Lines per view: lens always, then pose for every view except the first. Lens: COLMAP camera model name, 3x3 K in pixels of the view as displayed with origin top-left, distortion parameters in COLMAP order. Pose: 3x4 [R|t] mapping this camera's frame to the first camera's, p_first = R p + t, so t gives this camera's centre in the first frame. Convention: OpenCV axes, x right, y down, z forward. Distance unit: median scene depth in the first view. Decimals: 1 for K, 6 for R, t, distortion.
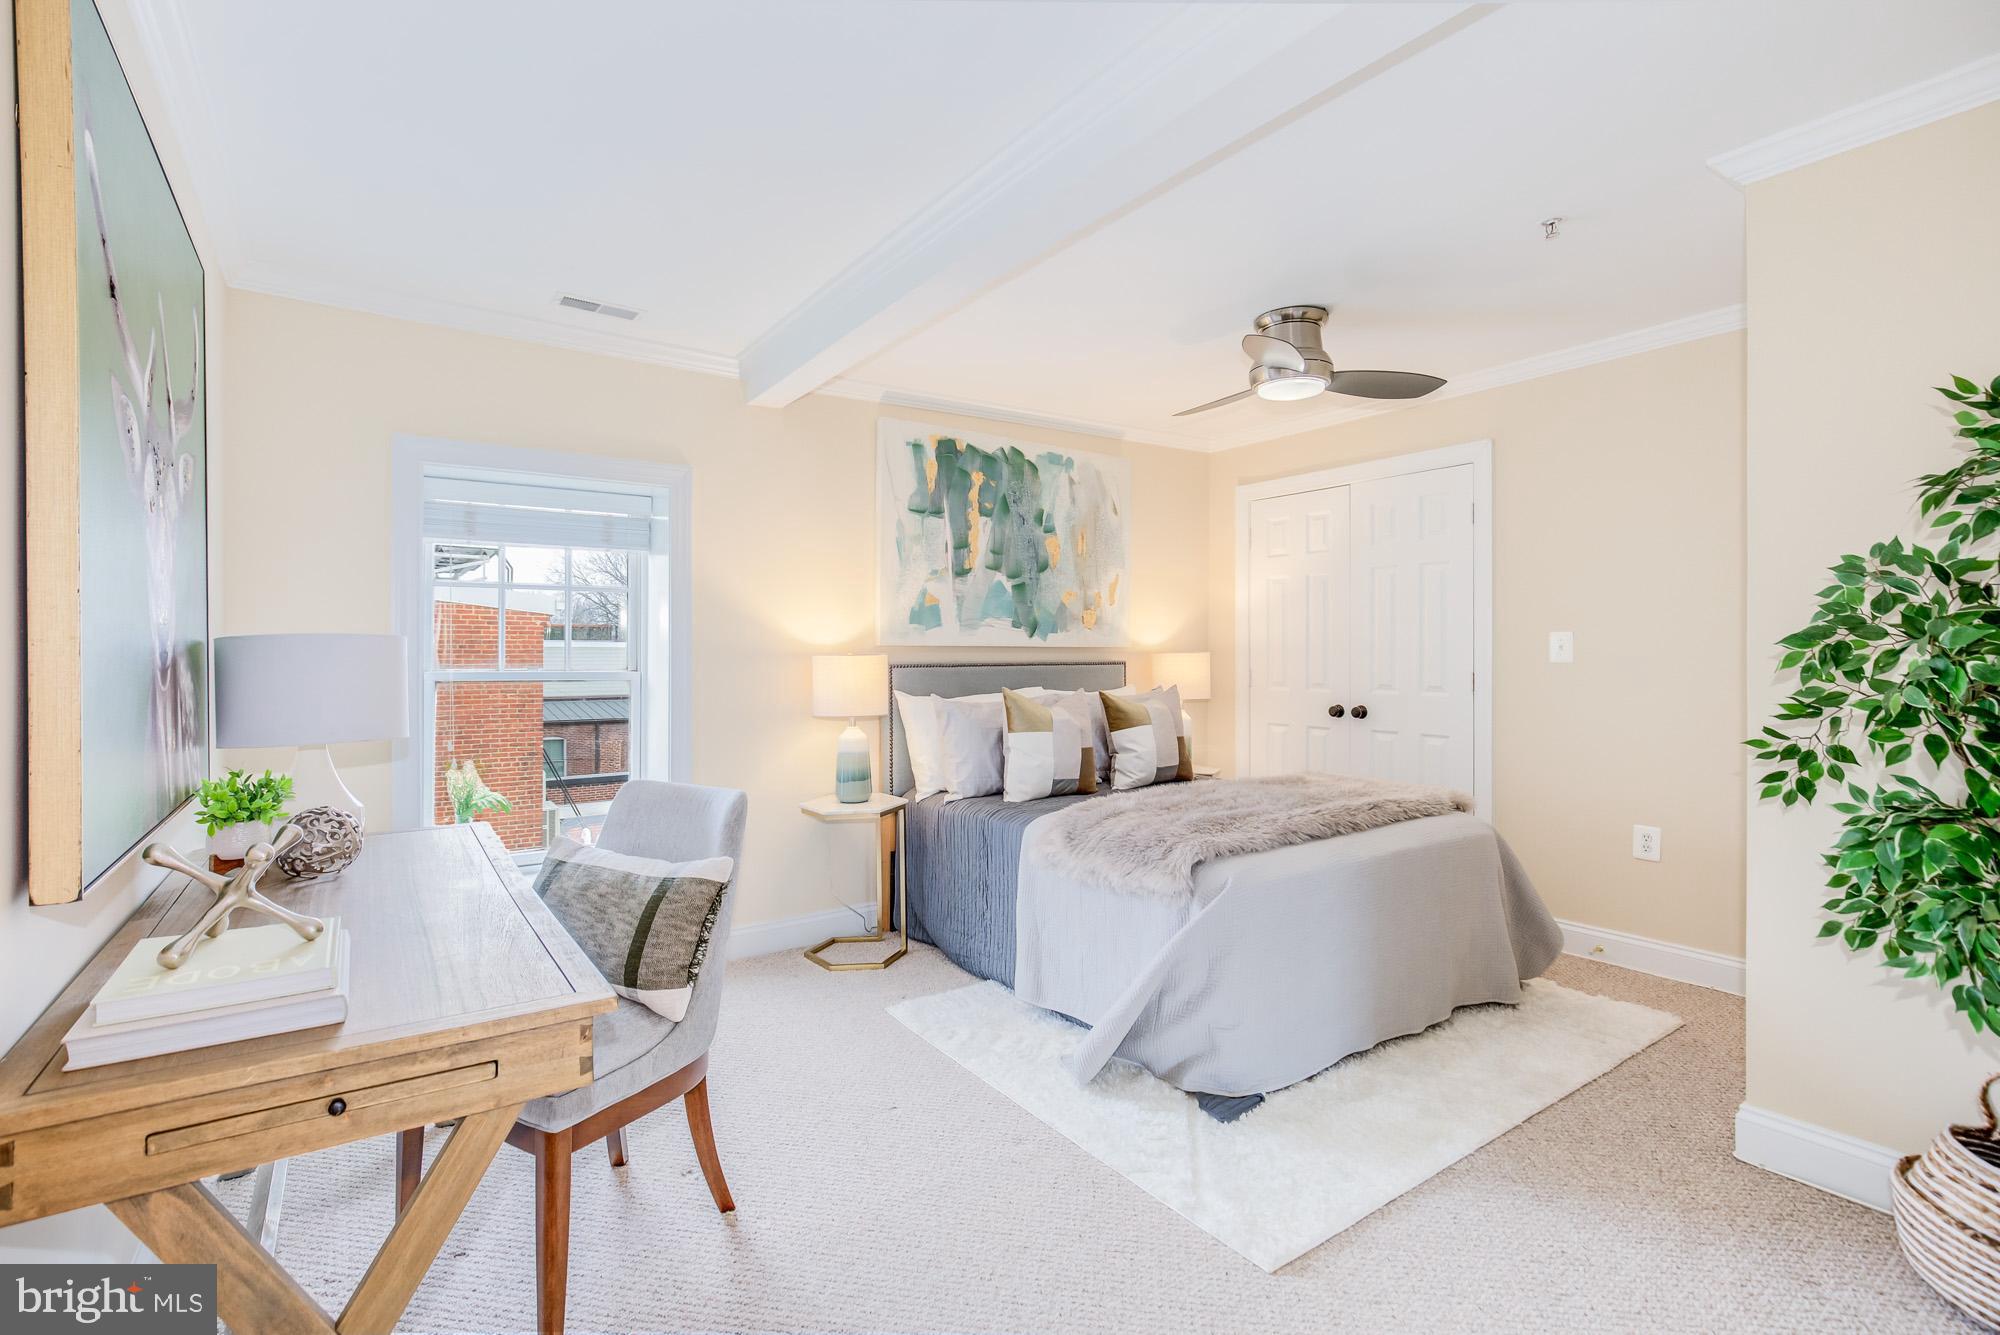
lens RADIAL K [[916.0, 0, 1002.1], [0, 916.0, 647.0], [0, 0, 1]] dist [-0.003128, 0.000666]
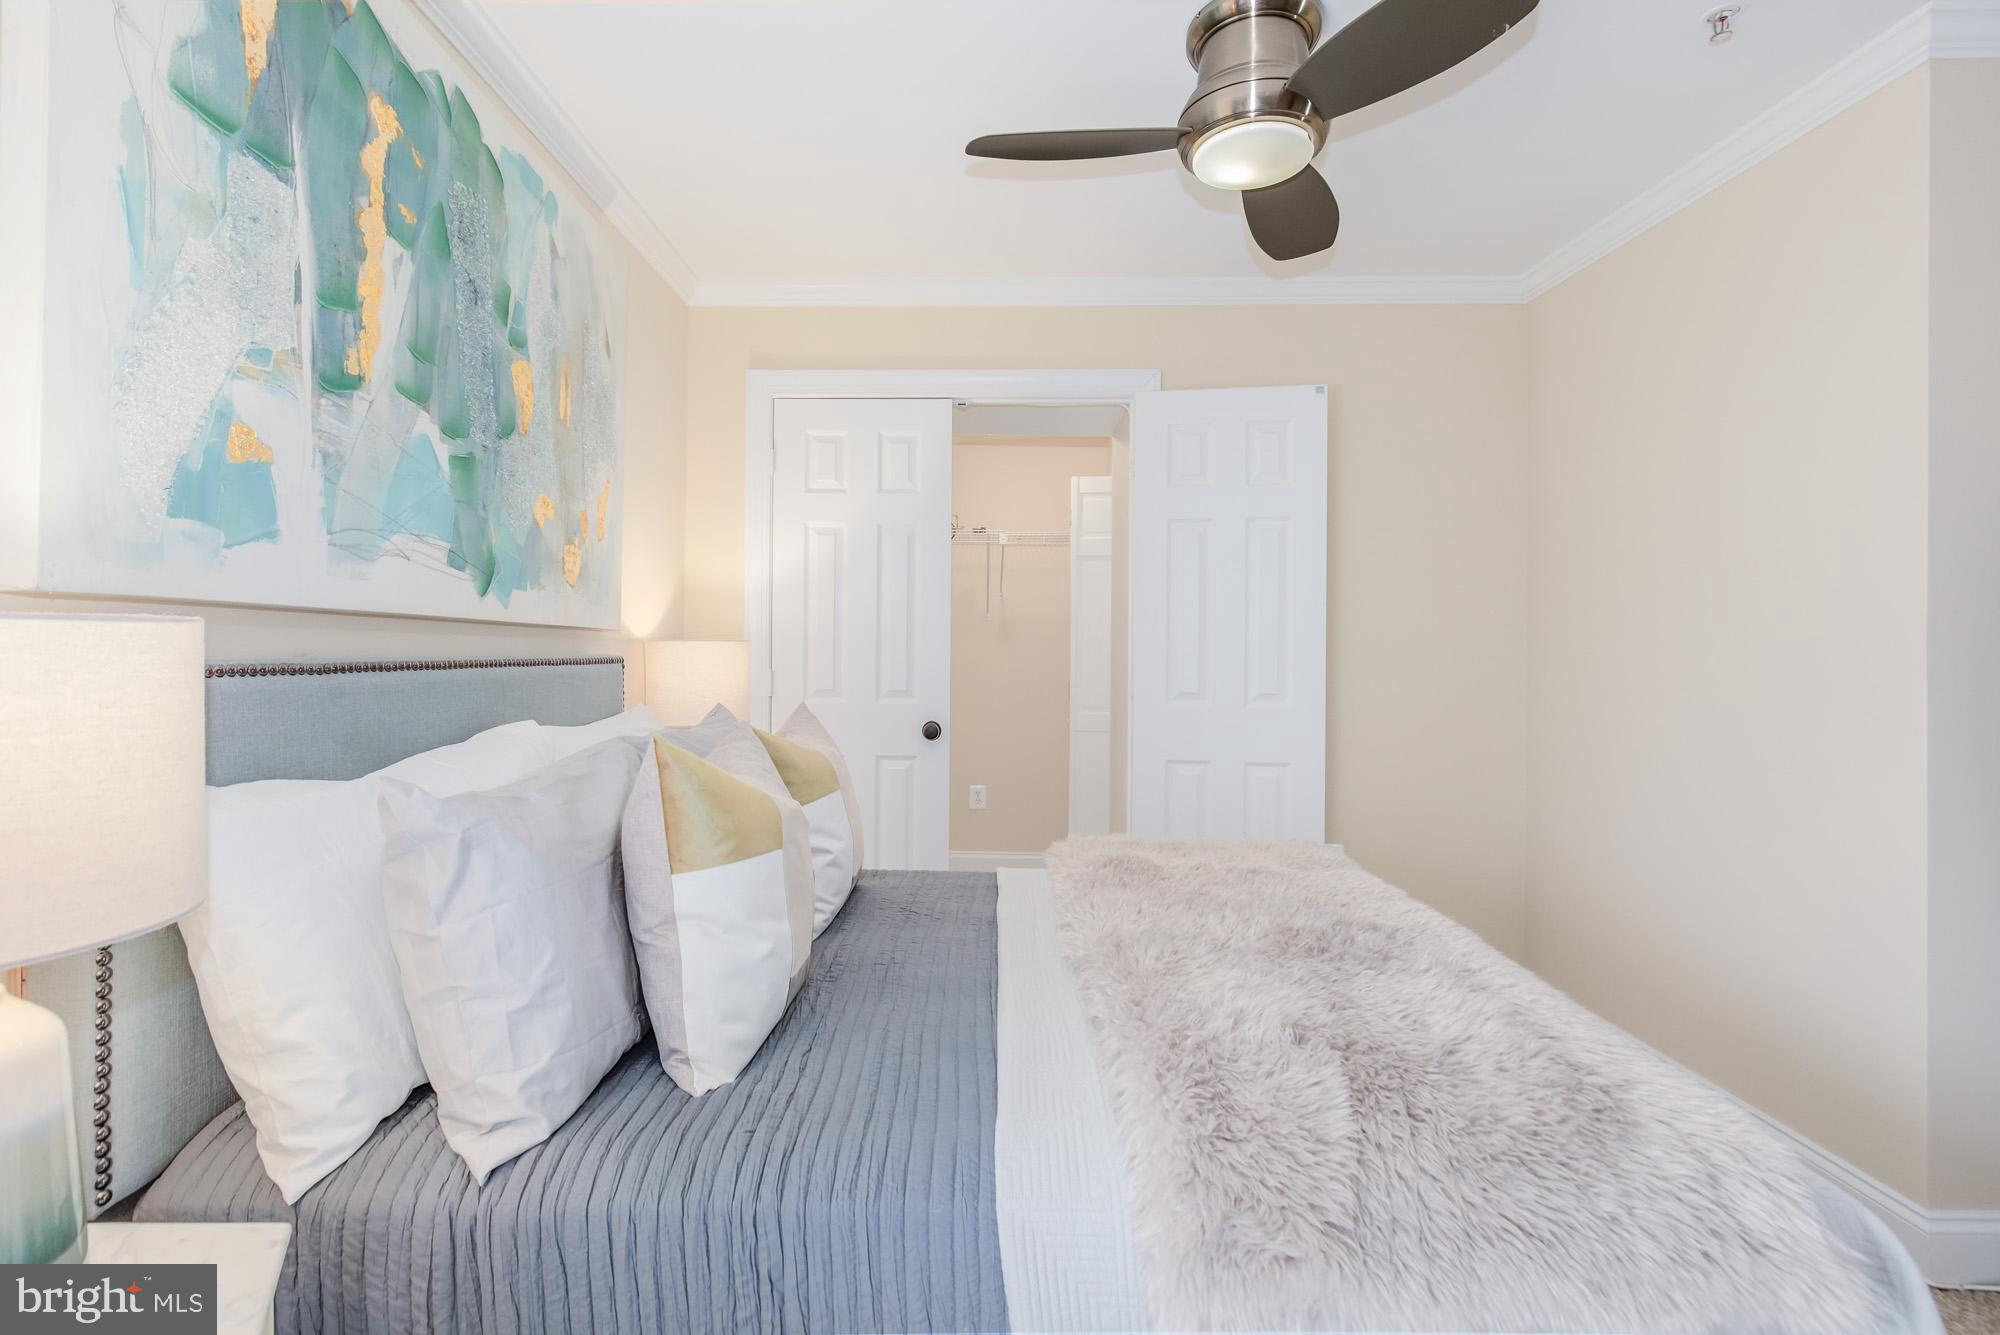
lens RADIAL K [[916.0, 0, 1002.1], [0, 916.0, 647.0], [0, 0, 1]] dist [-0.003128, 0.000666]
pose [[0.586181, 0.009481, 0.810125, -0.164189], [-0.010153, 0.999939, -0.004356, 0.011357], [-0.810116, -0.005672, 0.586242, 0.607490]]
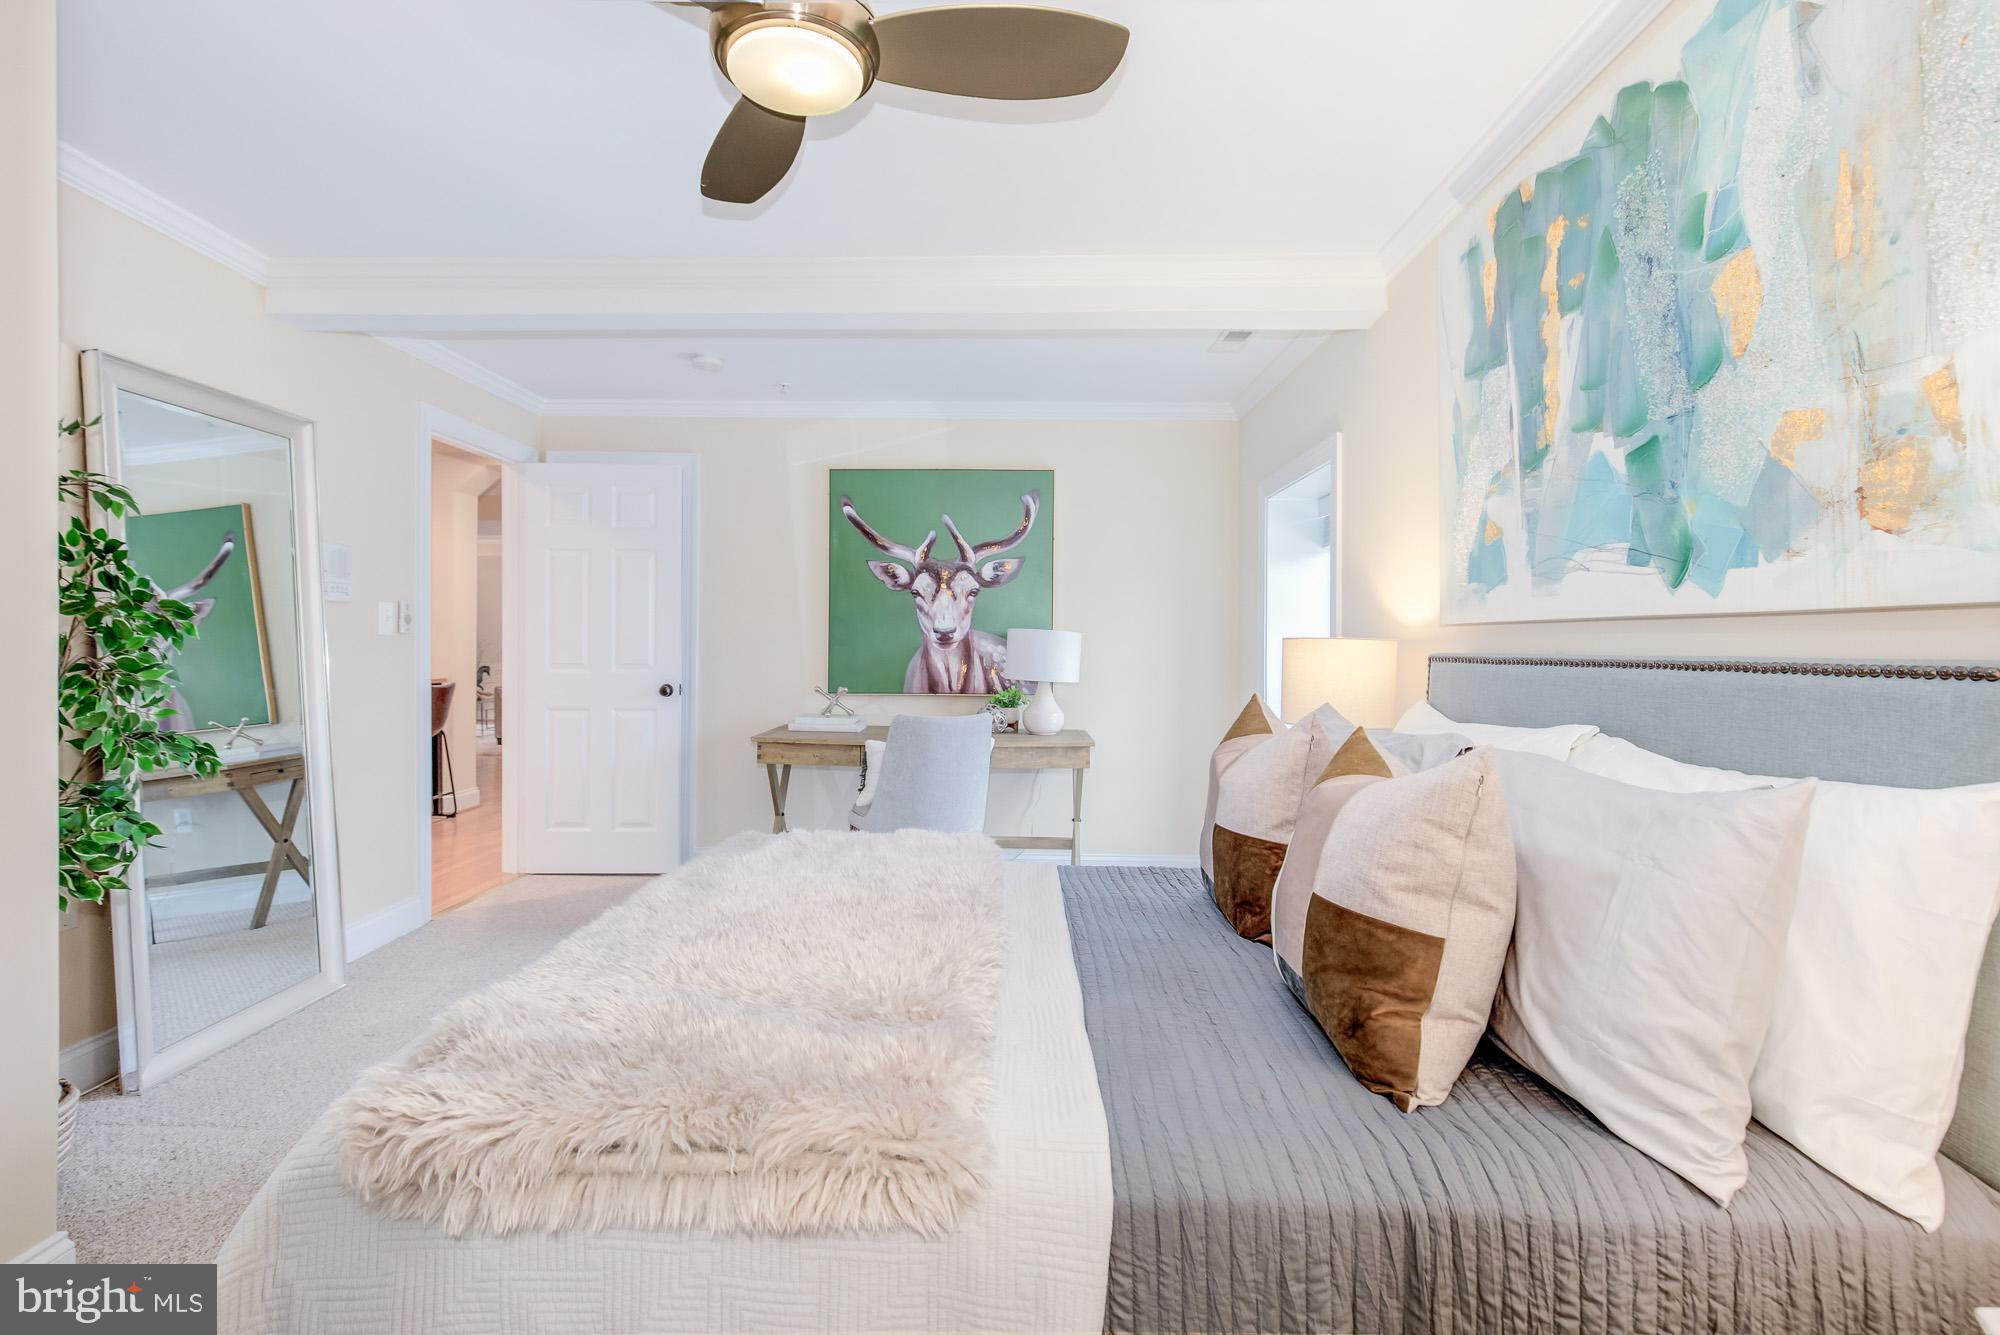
lens RADIAL K [[924.0, 0, 973.0], [0, 924.0, 647.3], [0, 0, 1]] dist [-0.001178, -0.000116]
pose [[-0.636007, 0.003918, -0.771673, 0.487638], [0.001269, 0.999991, 0.004032, 0.010608], [0.771682, 0.001585, -0.636007, 1.057445]]
